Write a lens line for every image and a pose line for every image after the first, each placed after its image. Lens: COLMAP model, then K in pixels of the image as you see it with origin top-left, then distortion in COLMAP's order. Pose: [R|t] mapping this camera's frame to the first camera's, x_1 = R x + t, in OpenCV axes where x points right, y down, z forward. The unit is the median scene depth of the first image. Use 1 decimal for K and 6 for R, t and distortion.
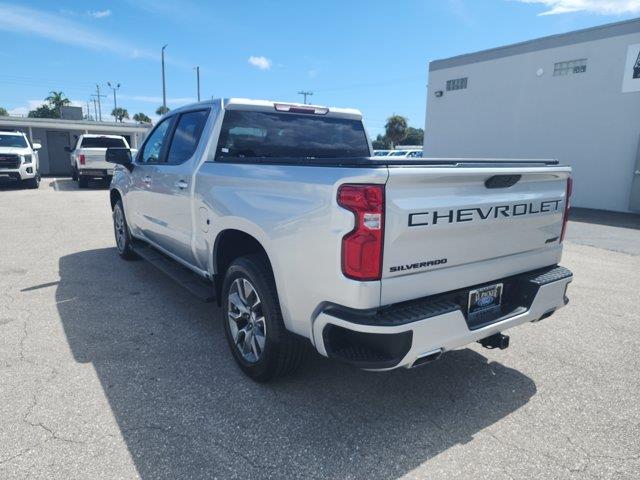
lens RADIAL K [[436.0, 0, 320.0], [0, 436.0, 240.0], [0, 0, 1]] dist [0.067535, -0.055261]
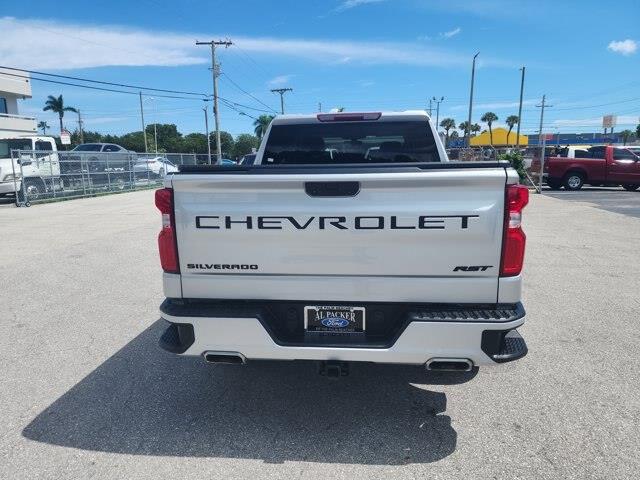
lens RADIAL K [[436.0, 0, 320.0], [0, 436.0, 240.0], [0, 0, 1]] dist [0.067535, -0.055261]
pose [[0.752857, 0.089308, -0.652097, 0.904696], [-0.098895, 0.994853, 0.022074, -0.043981], [0.650712, 0.047871, 0.757814, 0.297757]]
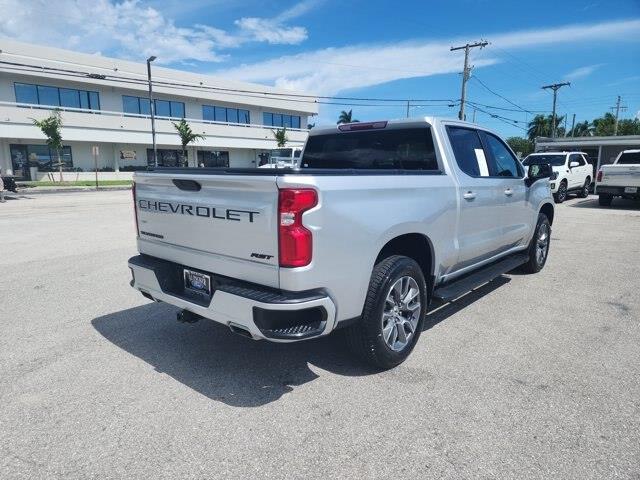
lens RADIAL K [[431.3, 0, 307.7], [0, 431.3, 246.6], [0, 0, 1]] dist [0.053307, -0.005635]
pose [[0.222398, 0.157768, -0.962106, 1.555186], [-0.184199, 0.975847, 0.117442, -0.157314], [0.957398, 0.151100, 0.246087, 0.970697]]
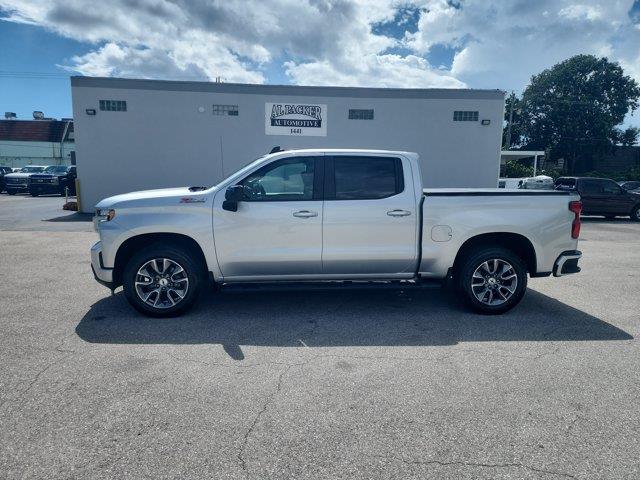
lens RADIAL K [[436.0, 0, 320.0], [0, 436.0, 240.0], [0, 0, 1]] dist [0.067535, -0.055261]
pose [[0.493985, -0.132868, 0.859258, -2.306297], [0.160034, 0.985265, 0.060350, -0.239396], [-0.854616, 0.107698, 0.507970, 0.762902]]
